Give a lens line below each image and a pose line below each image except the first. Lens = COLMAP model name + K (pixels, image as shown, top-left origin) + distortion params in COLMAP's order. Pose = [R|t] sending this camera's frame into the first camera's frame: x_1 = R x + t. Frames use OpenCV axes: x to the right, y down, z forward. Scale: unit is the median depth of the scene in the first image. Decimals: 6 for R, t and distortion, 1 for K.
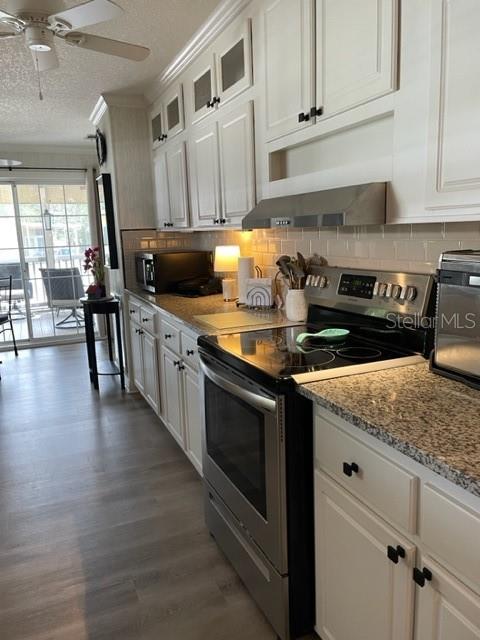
lens RADIAL K [[479.3, 0, 240.0], [0, 479.3, 320.0], [0, 0, 1]] dist [0.098499, -0.152686]
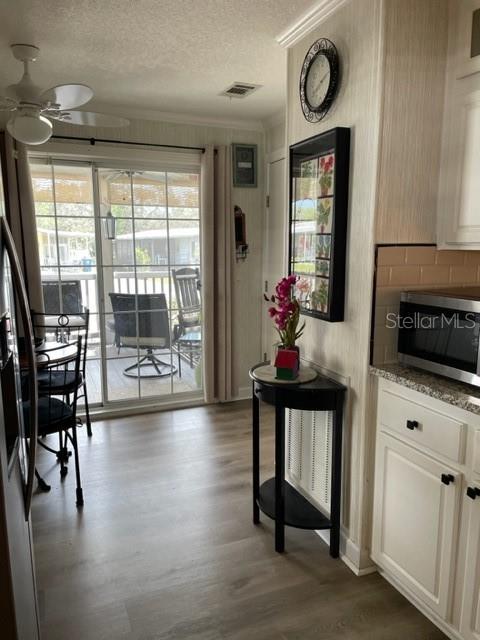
lens RADIAL K [[479.3, 0, 240.0], [0, 479.3, 320.0], [0, 0, 1]] dist [0.098499, -0.152686]
pose [[0.999357, 0.033247, -0.013389, -0.254751], [-0.033553, 0.999165, -0.023332, -0.066603], [0.012603, 0.023766, 0.999638, 0.360849]]
